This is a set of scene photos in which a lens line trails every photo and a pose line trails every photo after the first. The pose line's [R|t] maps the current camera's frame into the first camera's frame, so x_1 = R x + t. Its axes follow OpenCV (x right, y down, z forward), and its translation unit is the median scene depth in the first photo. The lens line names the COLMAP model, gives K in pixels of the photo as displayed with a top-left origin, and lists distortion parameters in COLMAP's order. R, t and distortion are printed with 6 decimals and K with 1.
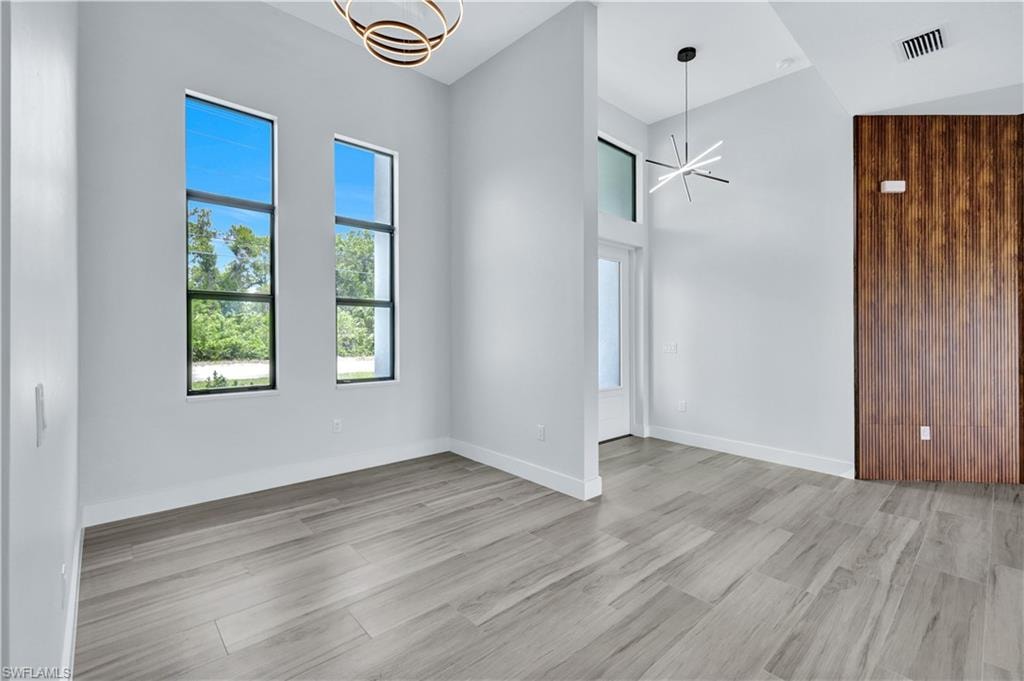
lens RADIAL K [[453.6, 0, 508.0], [0, 453.6, 329.1], [0, 0, 1]] dist [0.002484, 0.000338]
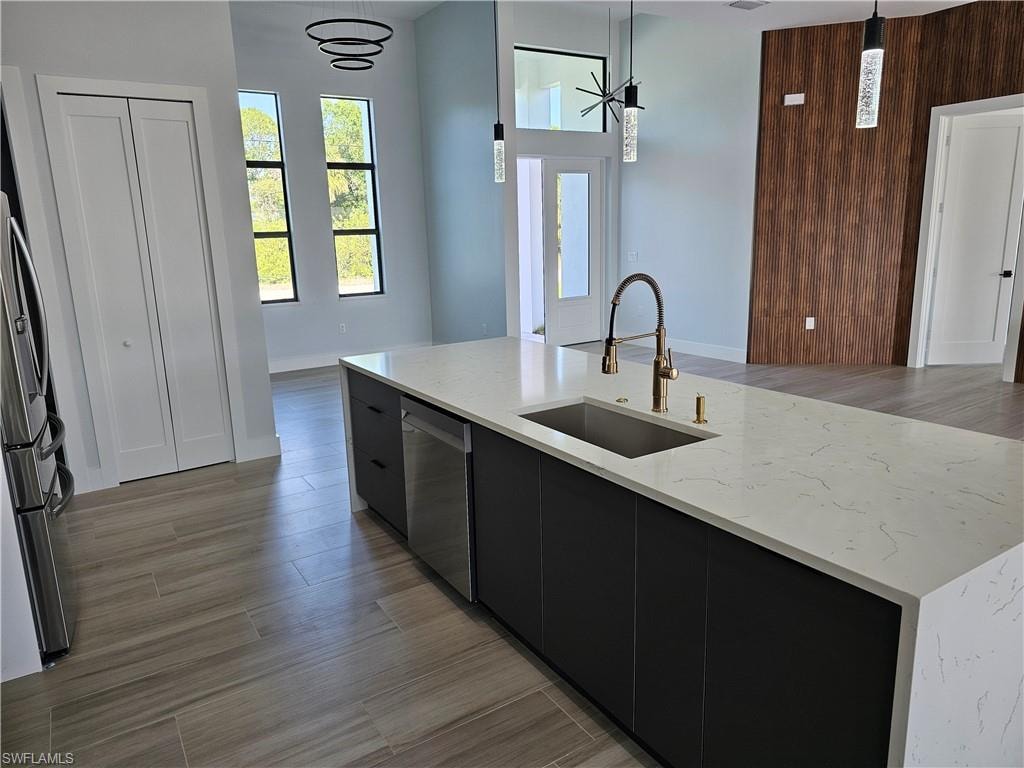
lens RADIAL K [[707.4, 0, 491.8], [0, 707.4, 387.9], [0, 0, 1]] dist [0.042687, -0.033749]
pose [[0.974889, -0.000955, -0.222690, 0.524346], [0.049713, 0.975688, 0.213451, -0.040438], [0.217072, -0.219162, 0.951235, -0.945068]]
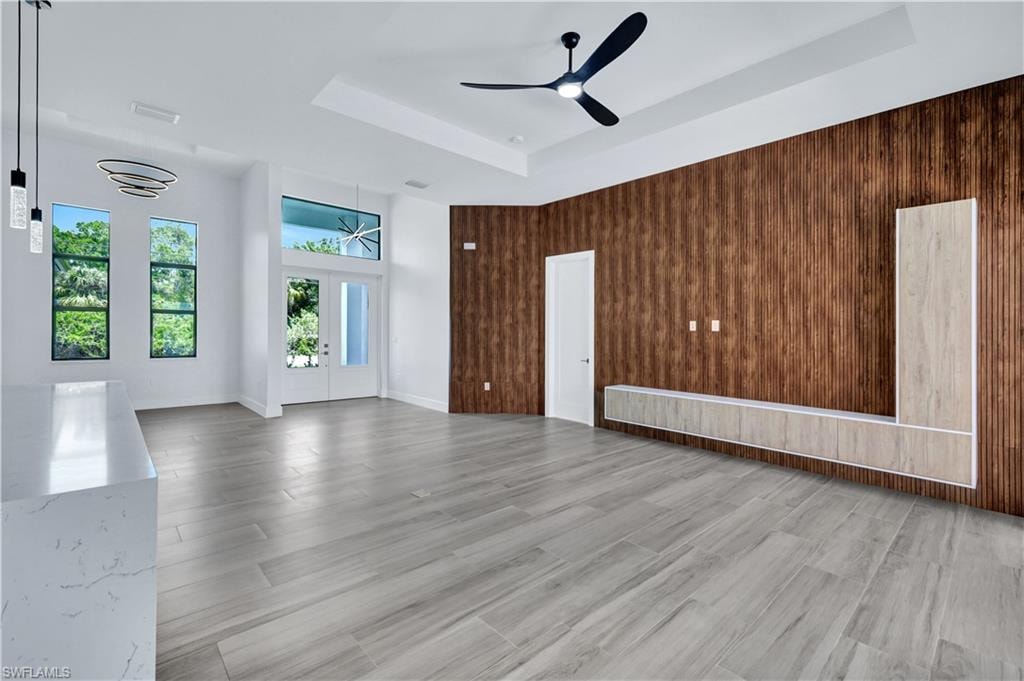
lens RADIAL K [[451.6, 0, 496.4], [0, 451.6, 325.5], [0, 0, 1]] dist [0.002153, 0.000517]
pose [[0.999822, 0.001059, -0.018860, 0.987334], [-0.001296, 0.999920, -0.012552, 0.015367], [0.018846, 0.012574, 0.999743, -0.746603]]
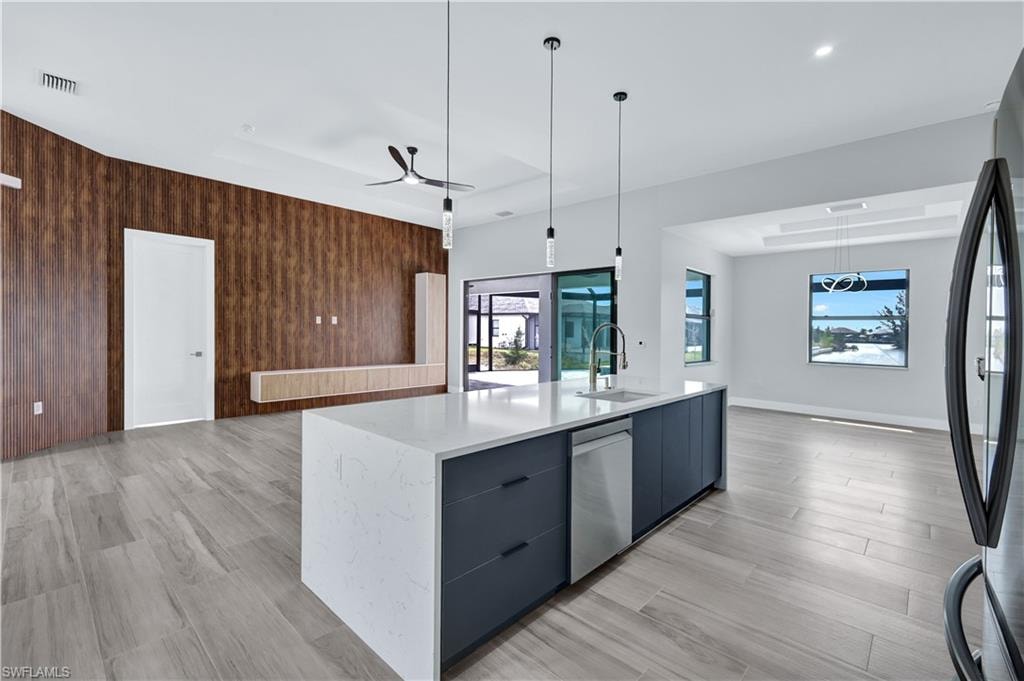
lens RADIAL K [[447.4, 0, 516.9], [0, 447.4, 326.7], [0, 0, 1]] dist [-0.000444, 0.000159]
pose [[-0.085867, -0.007190, 0.996281, -0.288865], [-0.011860, 0.999910, 0.006194, 0.005024], [-0.996236, -0.011284, -0.085944, -0.087170]]
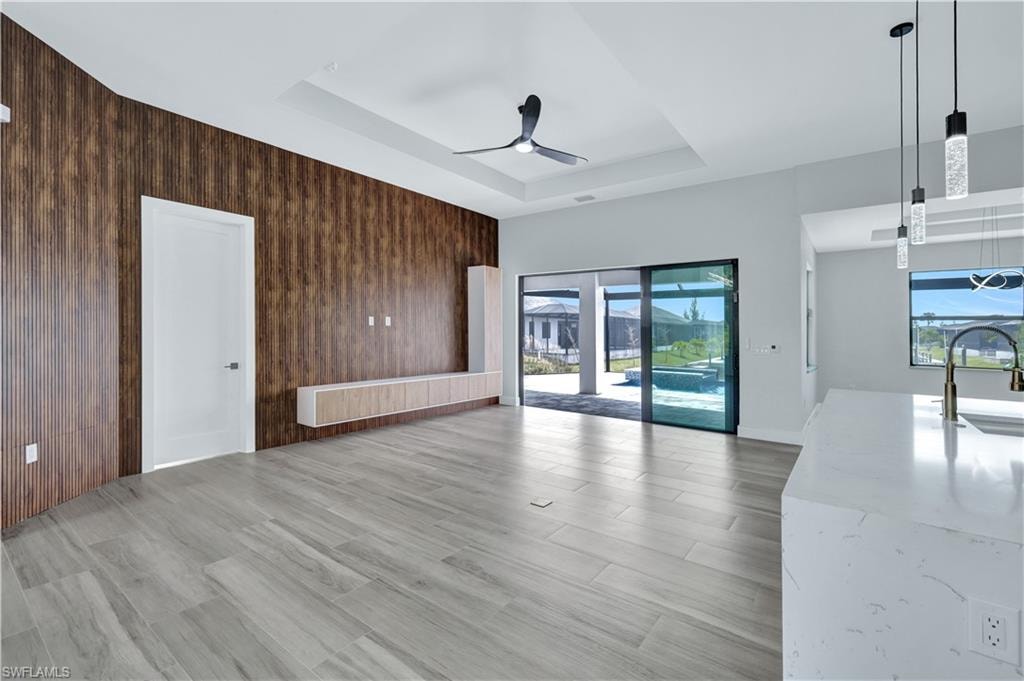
lens RADIAL K [[447.7, 0, 516.4], [0, 447.7, 324.3], [0, 0, 1]] dist [0.003951, -0.000496]
pose [[-0.189308, -0.000526, 0.981918, 0.030198], [-0.009699, 0.999952, -0.001334, 0.006959], [-0.981870, -0.009776, -0.189304, 0.349209]]
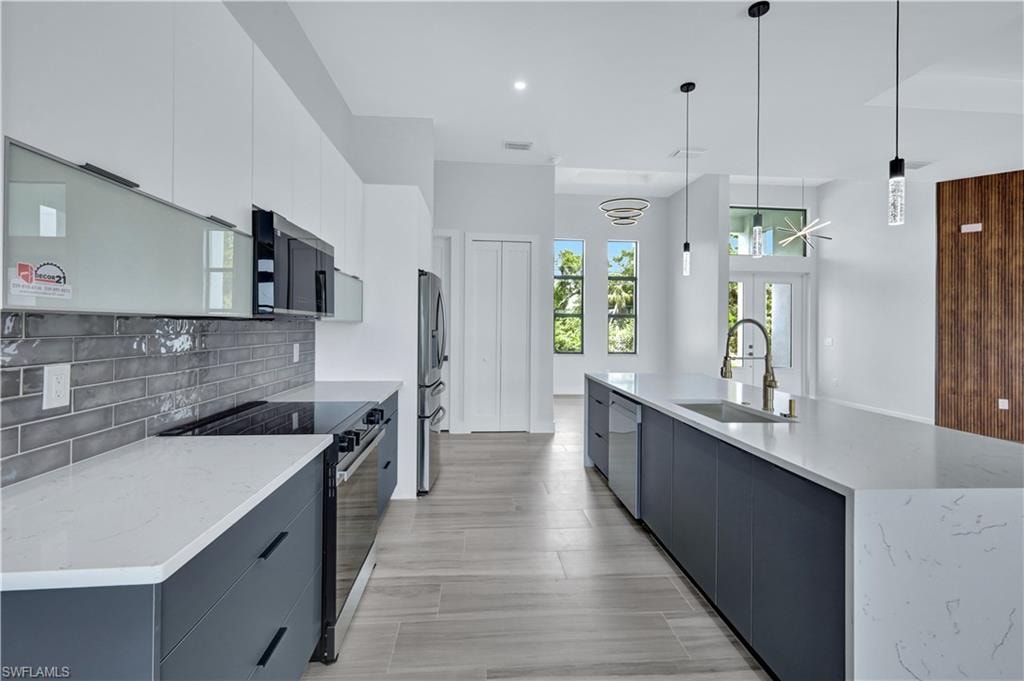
lens RADIAL K [[443.3, 0, 511.7], [0, 443.3, 323.2], [0, 0, 1]] dist [0.003372, 0.000764]
pose [[0.784501, -0.010597, -0.620037, 0.584093], [0.006291, 0.999939, -0.009130, -0.013586], [0.620095, 0.003262, 0.784520, -0.978497]]
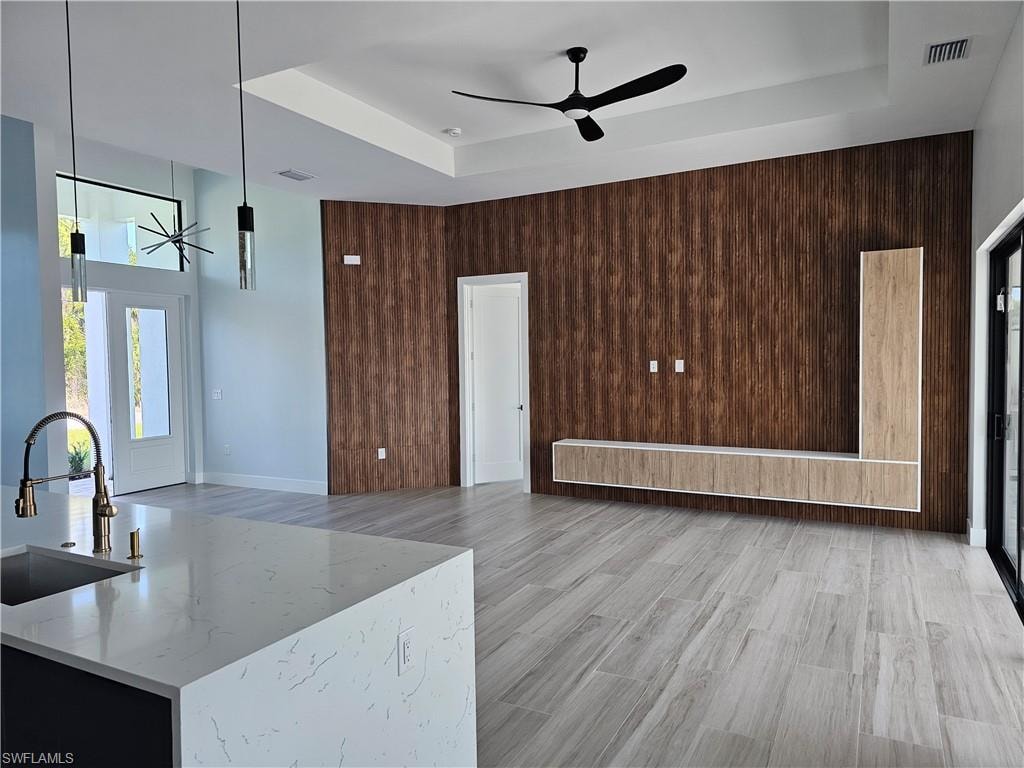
lens RADIAL K [[700.6, 0, 496.3], [0, 700.6, 386.9], [0, 0, 1]] dist [0.081462, -0.100334]
pose [[0.948533, -0.042720, 0.313782, 0.603830], [0.030356, 0.998562, 0.044185, -0.038694], [-0.315219, -0.032386, 0.948466, -0.978757]]
